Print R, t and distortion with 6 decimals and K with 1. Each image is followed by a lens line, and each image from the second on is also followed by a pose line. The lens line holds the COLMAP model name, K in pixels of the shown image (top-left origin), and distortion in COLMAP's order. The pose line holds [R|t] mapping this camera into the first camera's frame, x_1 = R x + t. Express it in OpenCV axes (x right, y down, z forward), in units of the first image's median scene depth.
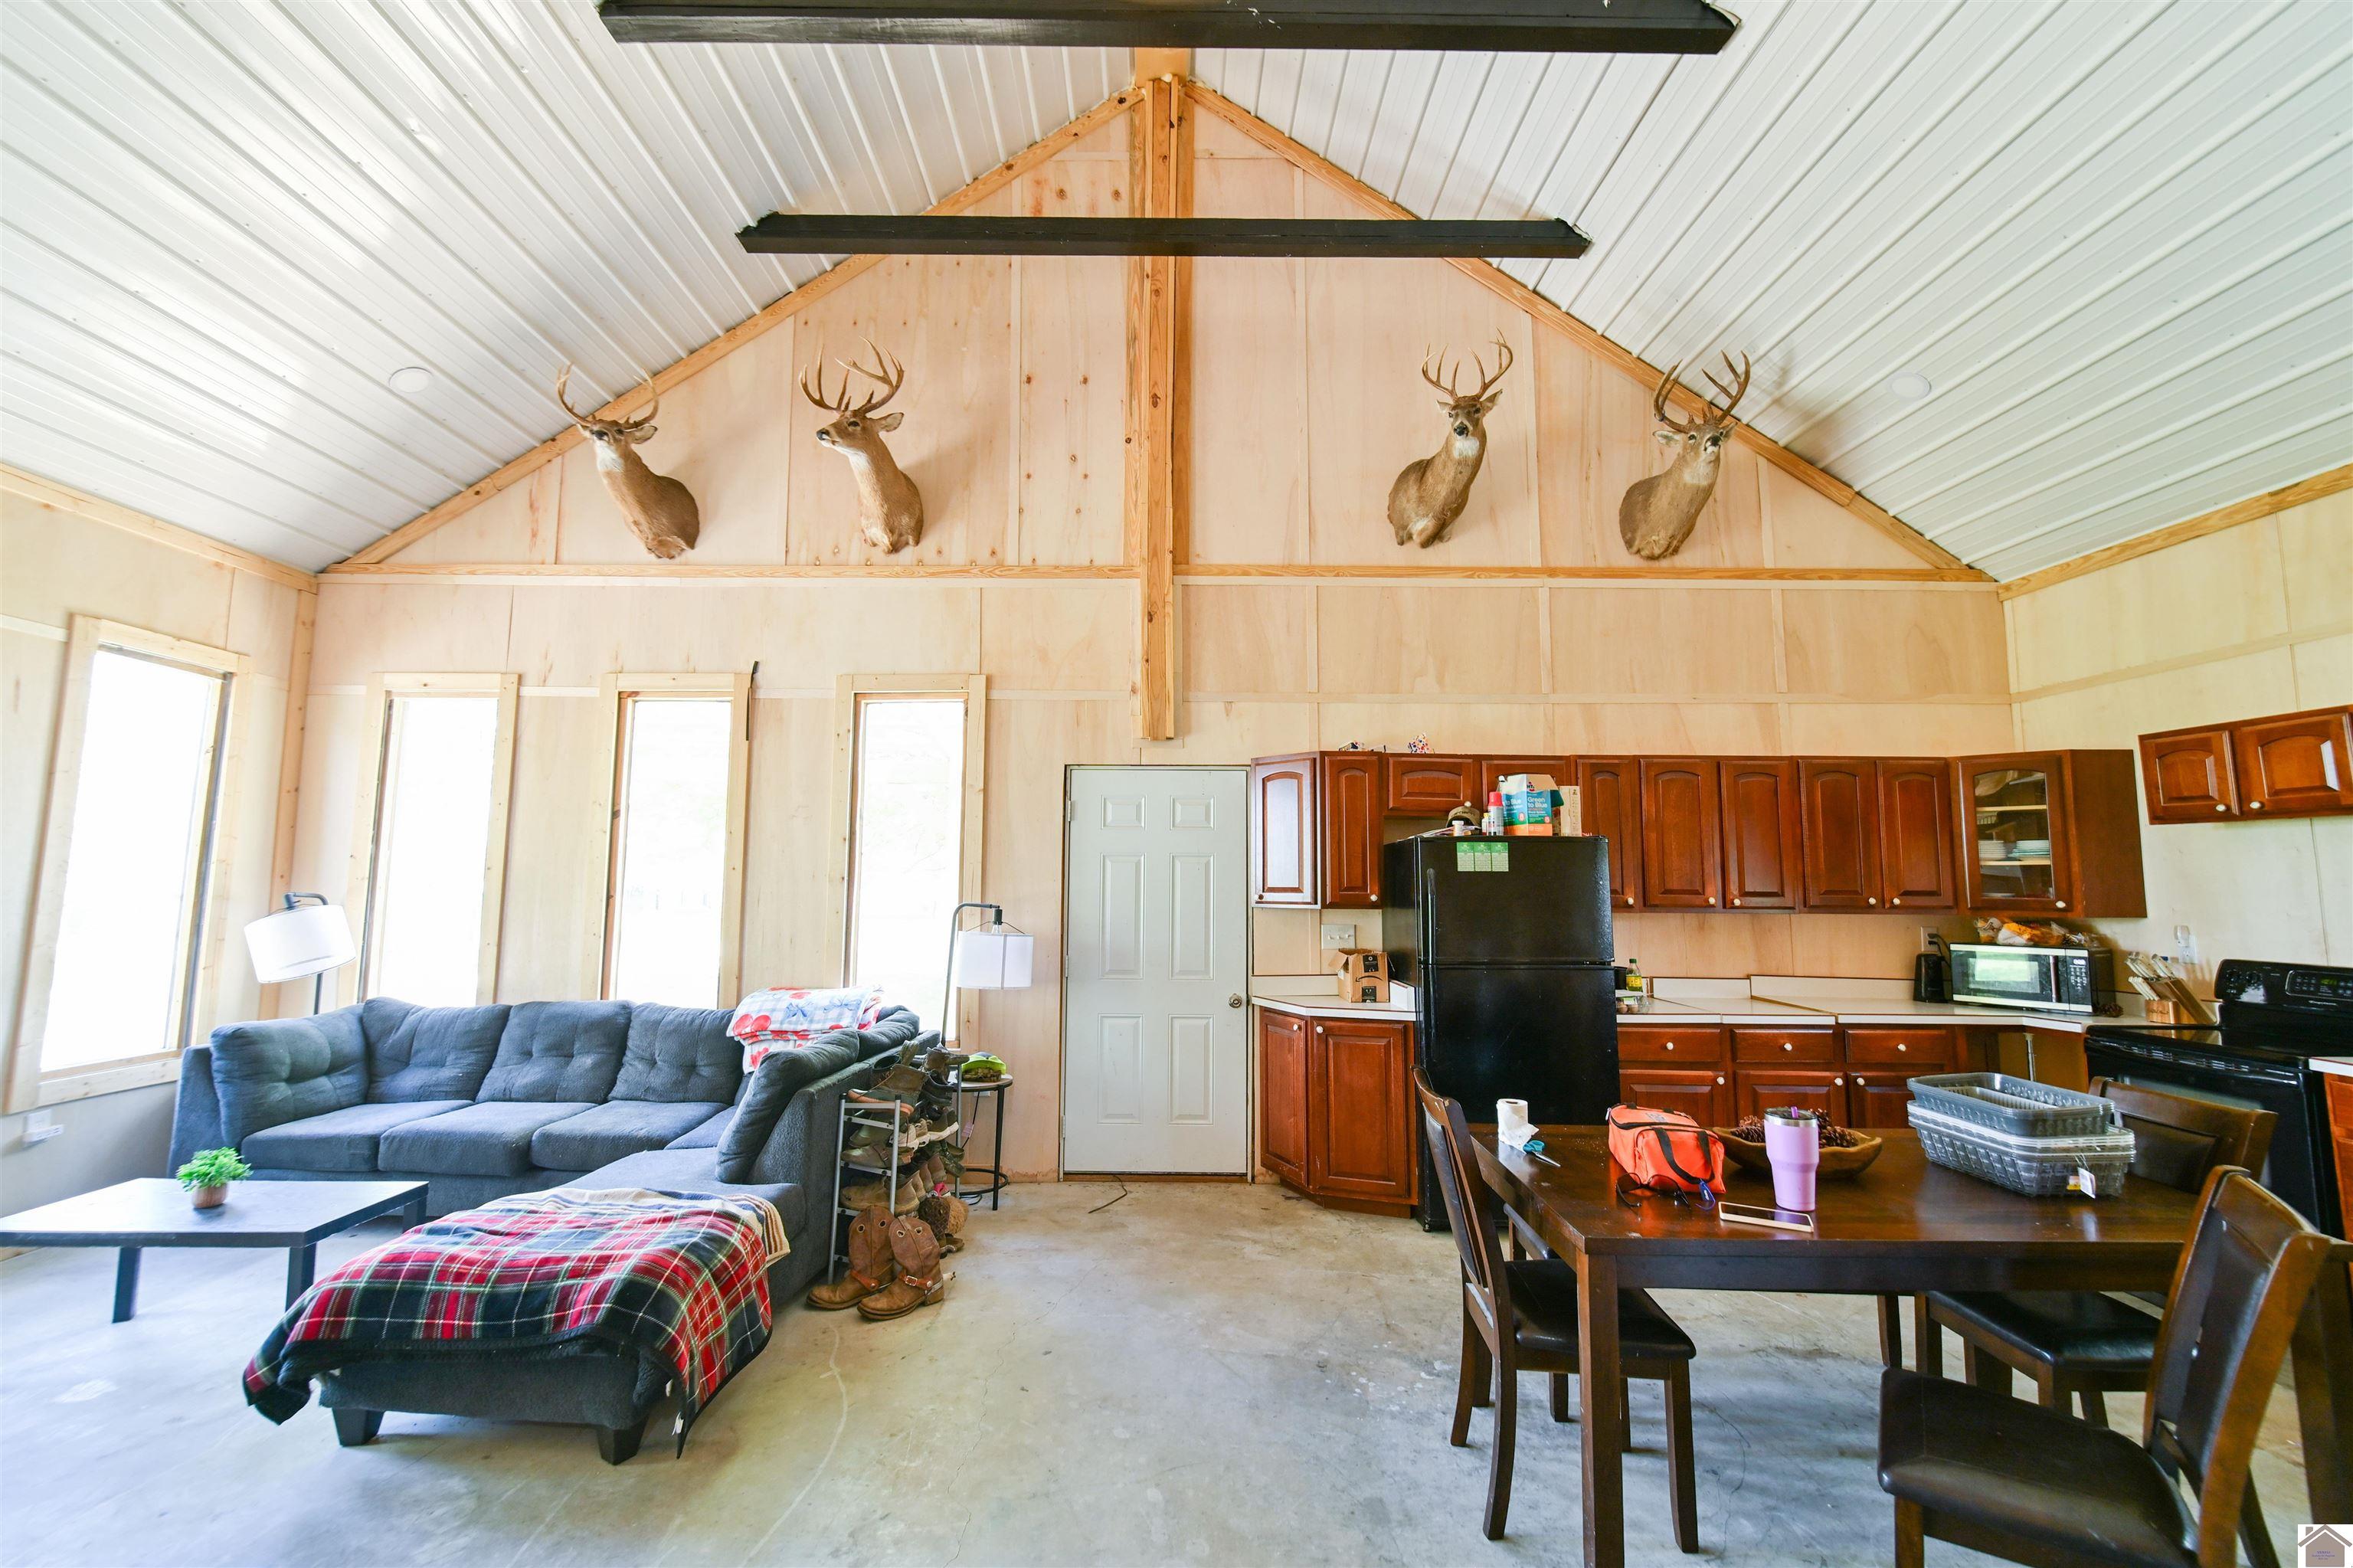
lens RADIAL K [[960.4, 0, 1166.1], [0, 960.4, 779.0], [0, 0, 1]] dist [-0.005207, 0.000595]
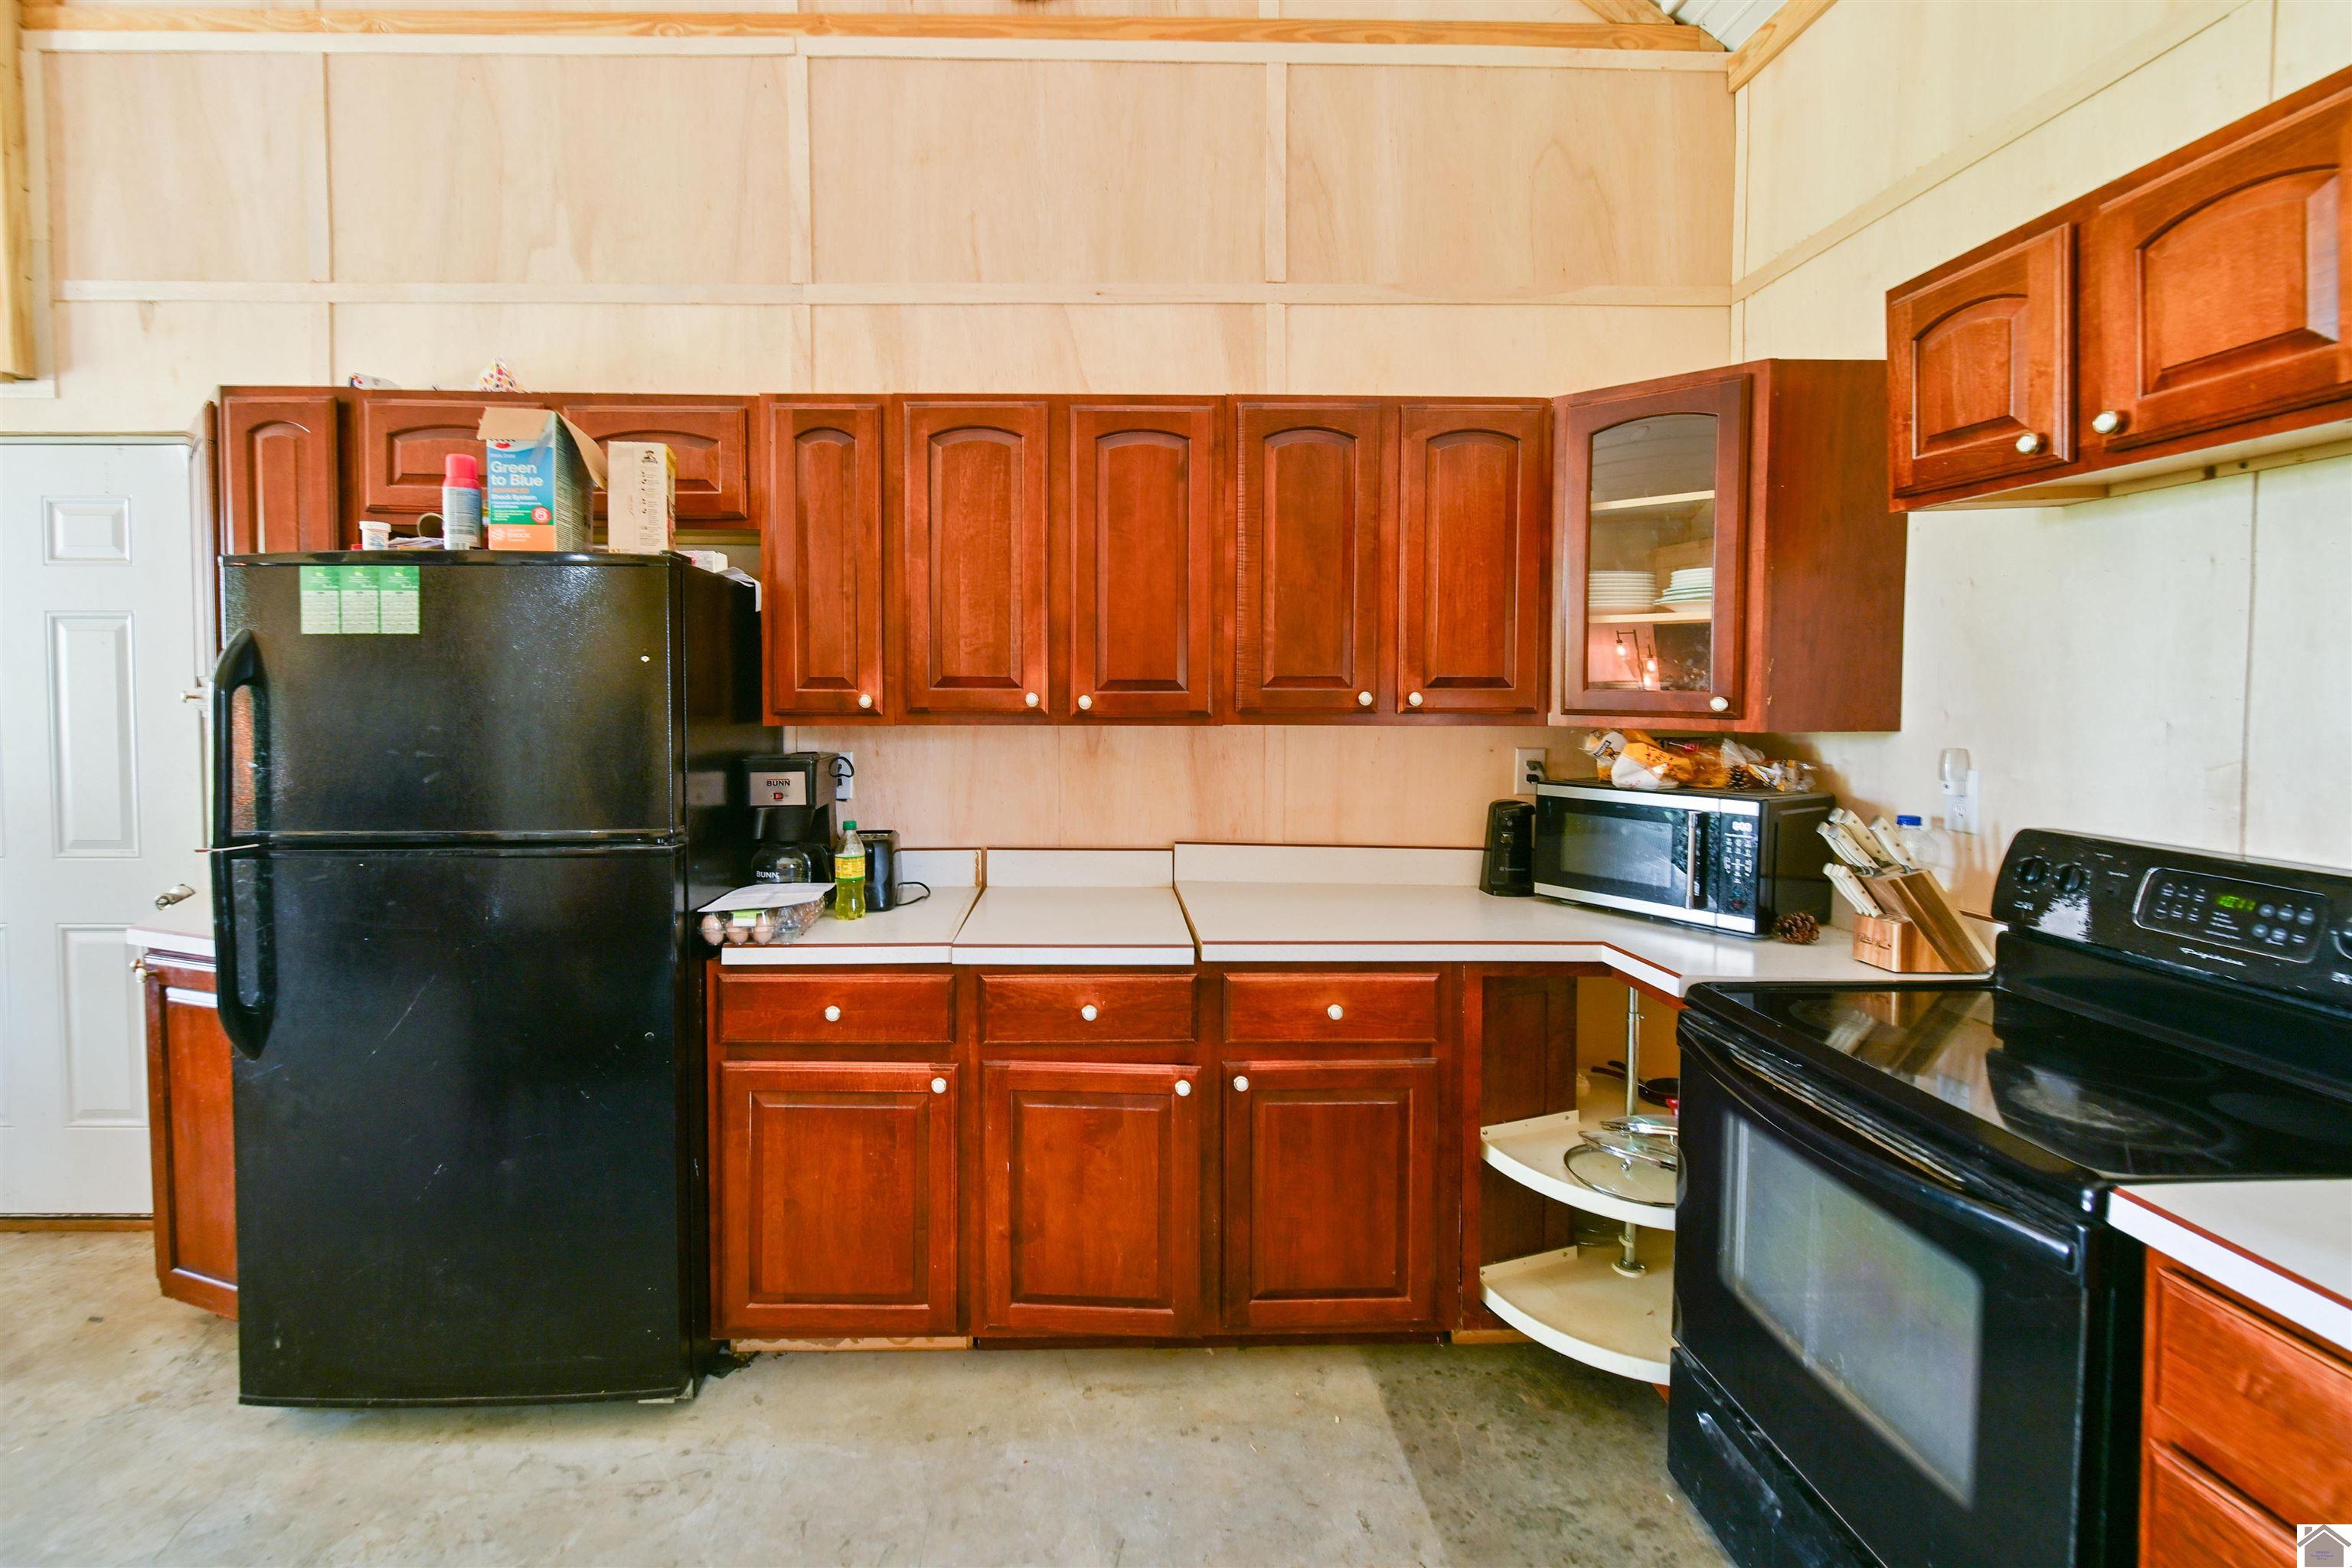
lens RADIAL K [[1058.0, 0, 1103.3], [0, 1058.0, 717.8], [0, 0, 1]] dist [-0.003504, -0.001758]
pose [[0.999731, -0.005306, 0.022573, 0.552417], [0.002218, 0.990884, 0.134698, 0.060264], [-0.023082, -0.134612, 0.990630, 0.441241]]
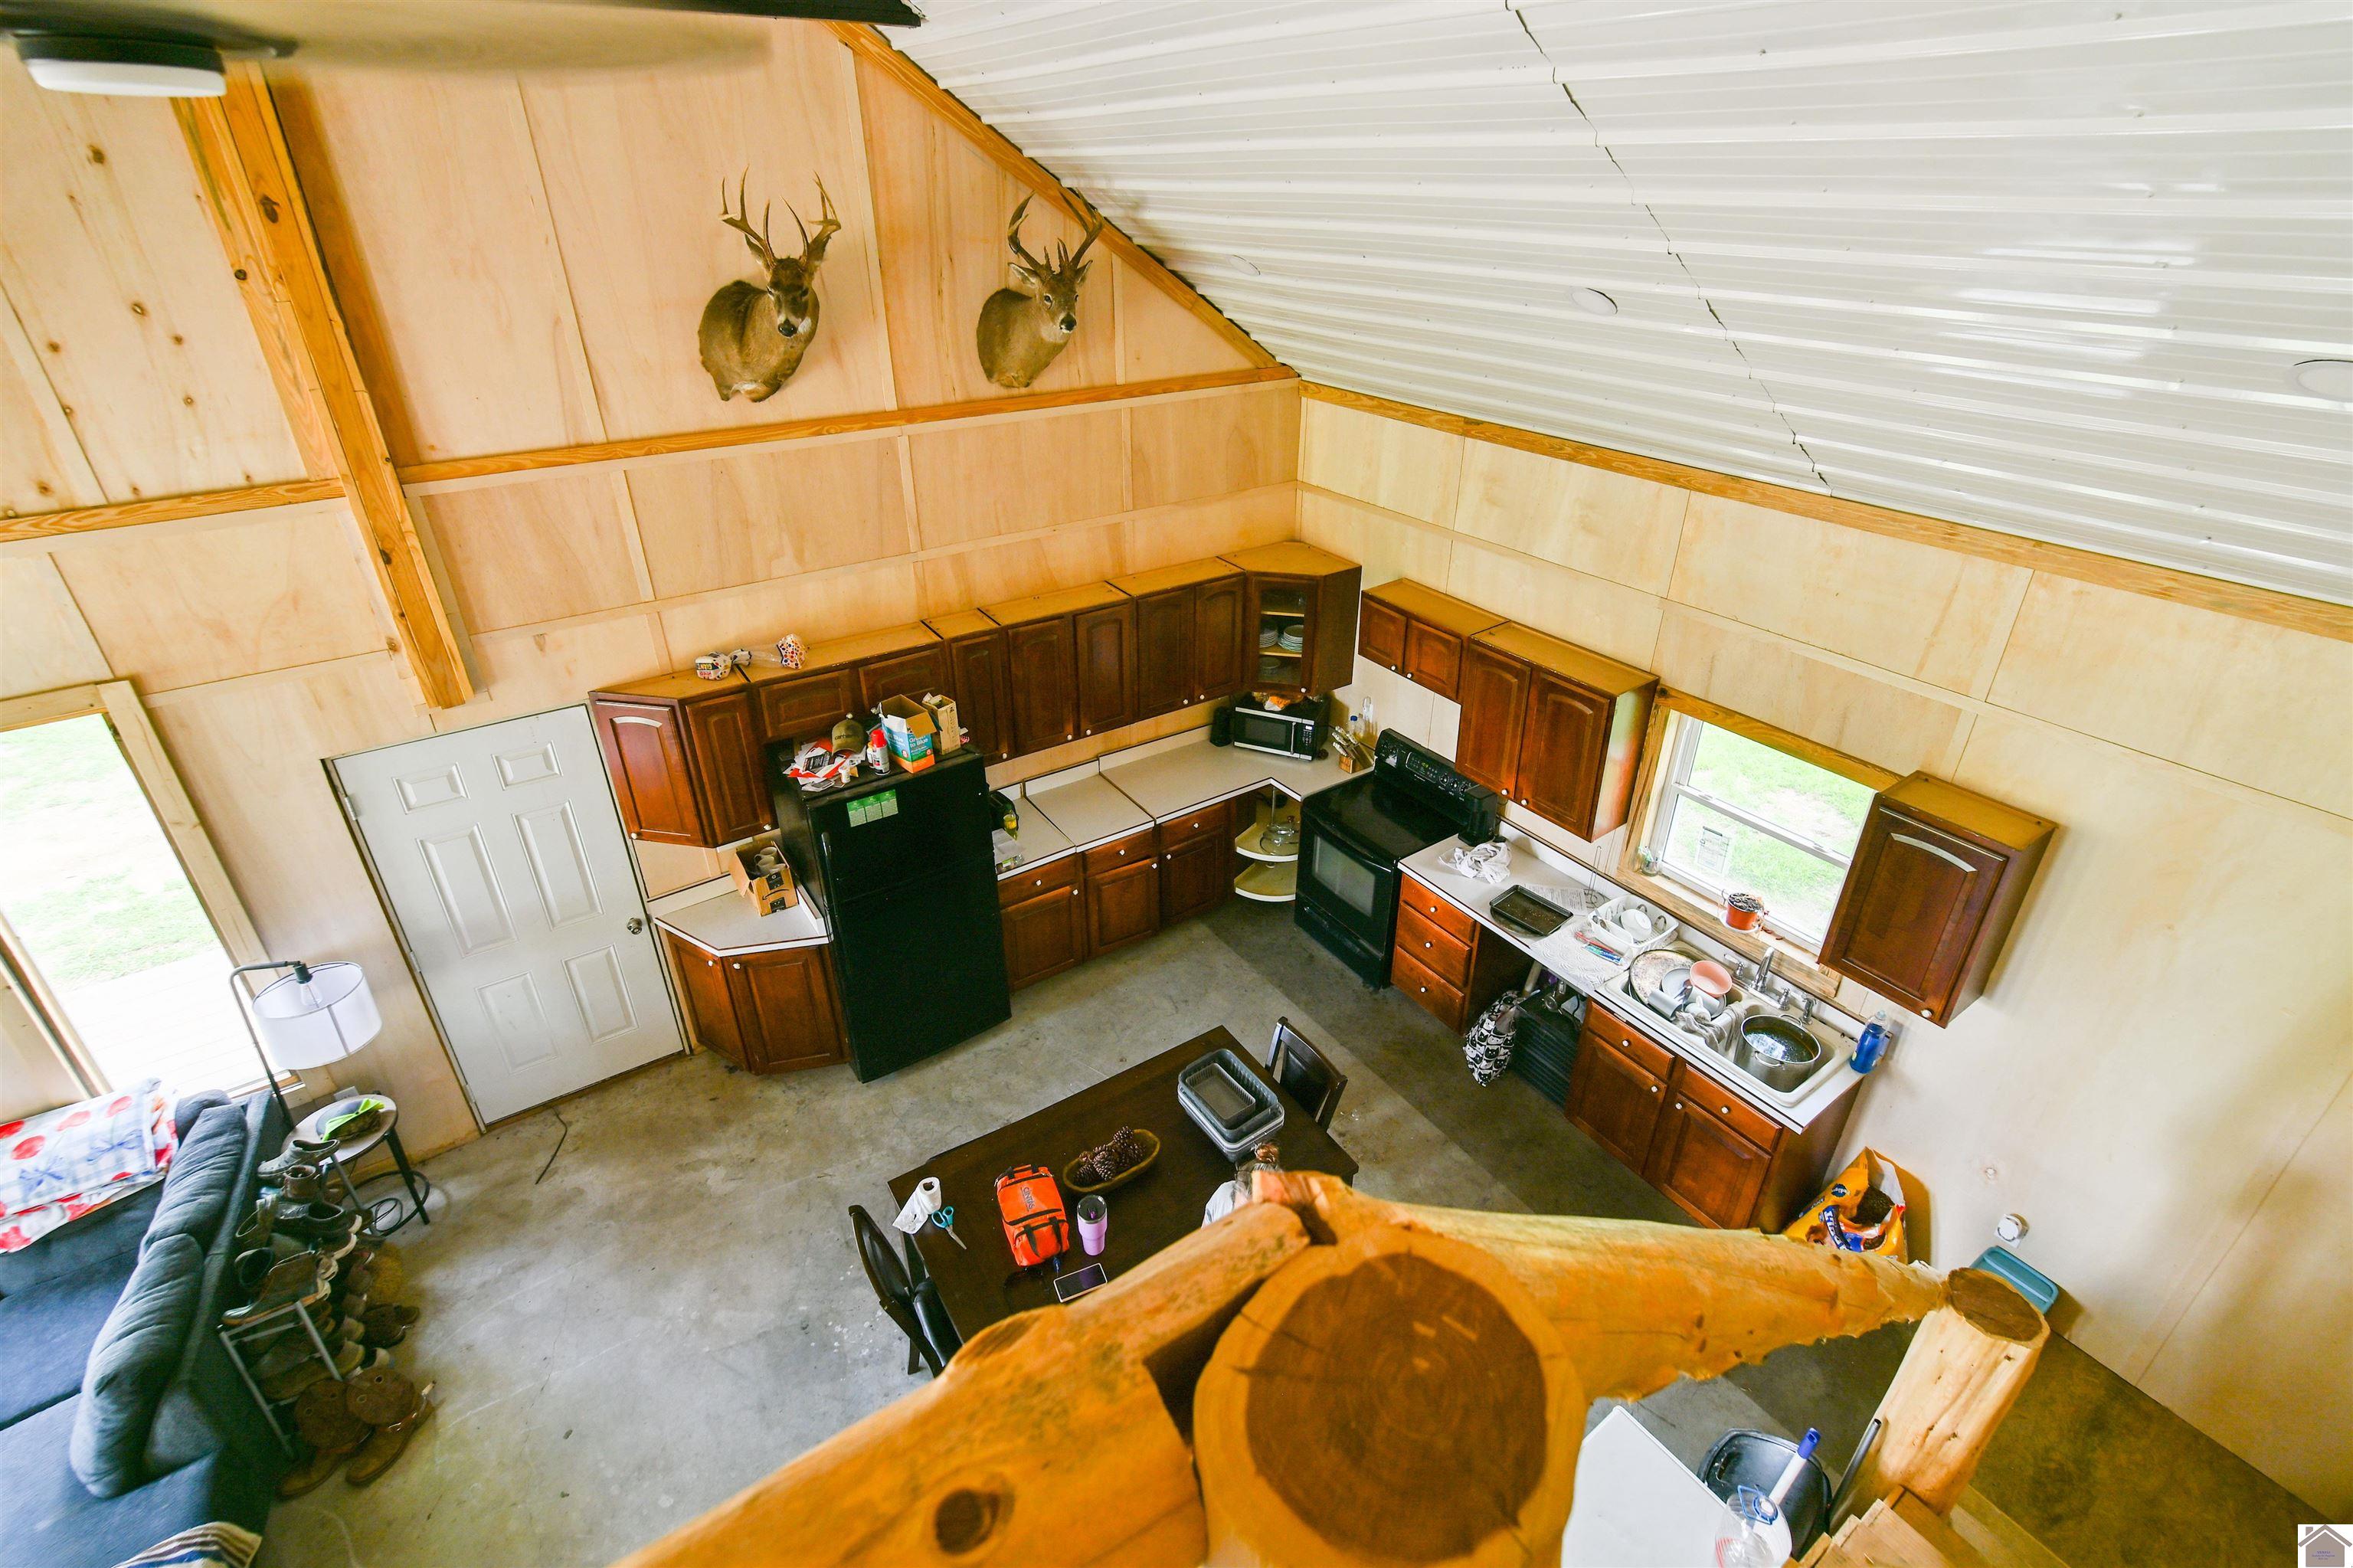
lens RADIAL K [[1058.5, 0, 1167.8], [0, 1058.5, 728.0], [0, 0, 1]] dist [-0.003504, -0.001758]
pose [[0.831404, -0.264675, 0.488585, 0.051240], [-0.046050, 0.843430, 0.535262, -0.522942], [-0.553758, -0.467518, 0.689042, 0.068409]]
